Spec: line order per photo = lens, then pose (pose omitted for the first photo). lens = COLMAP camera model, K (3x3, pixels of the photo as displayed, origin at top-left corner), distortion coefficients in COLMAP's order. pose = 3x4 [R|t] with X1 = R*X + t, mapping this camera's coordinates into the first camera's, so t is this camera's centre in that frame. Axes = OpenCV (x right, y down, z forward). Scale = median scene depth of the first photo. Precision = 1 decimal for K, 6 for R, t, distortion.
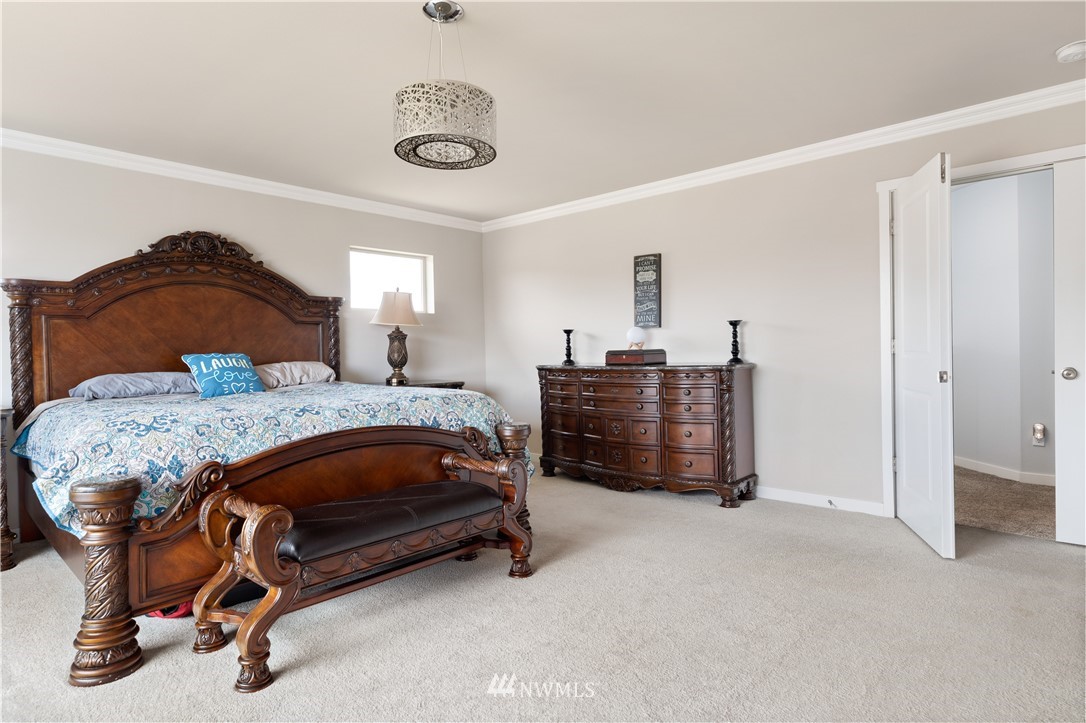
lens RADIAL K [[610.1, 0, 548.7], [0, 610.1, 357.1], [0, 0, 1]] dist [0.008050, 0.002184]
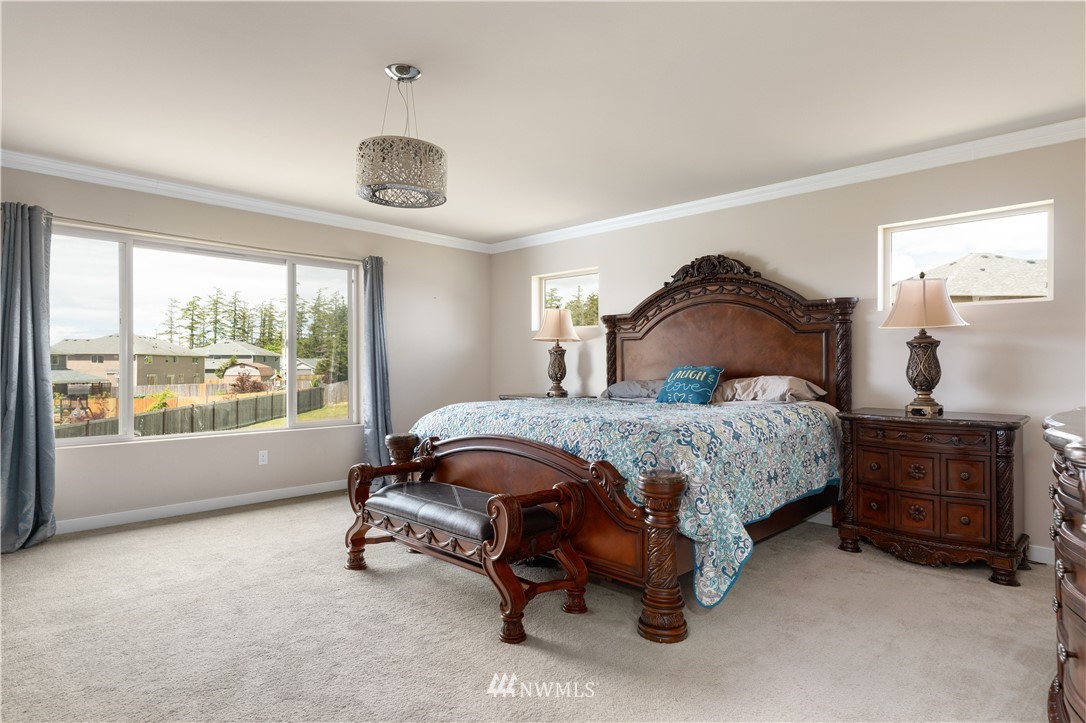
lens RADIAL K [[610.1, 0, 545.7], [0, 610.1, 362.0], [0, 0, 1]] dist [0.008050, 0.002184]
pose [[-0.013450, 0.013926, -0.999813, 0.624646], [-0.006062, 0.999883, 0.014009, -0.029184], [0.999891, 0.006250, -0.013364, 0.825092]]
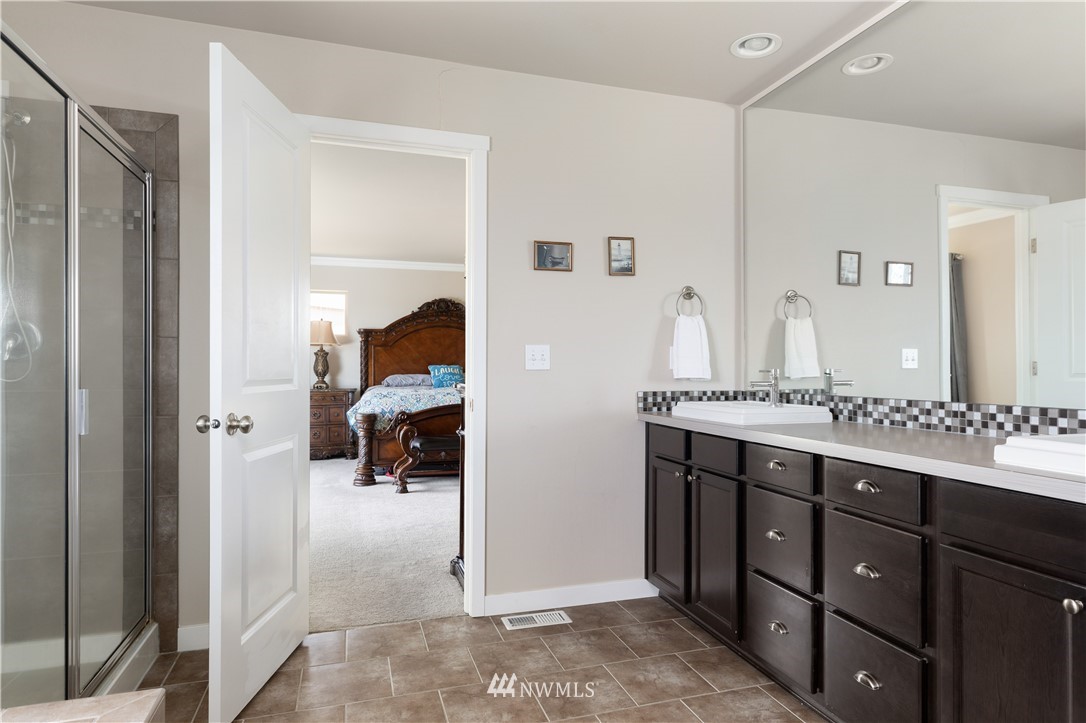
lens RADIAL K [[648.5, 0, 542.0], [0, 648.5, 361.6], [0, 0, 1]] dist [-0.000269, -0.000063]
pose [[0.861046, 0.018313, -0.508198, 0.777051], [-0.022863, 0.999735, -0.002711, -0.019394], [0.508013, 0.013954, 0.861236, -0.593510]]
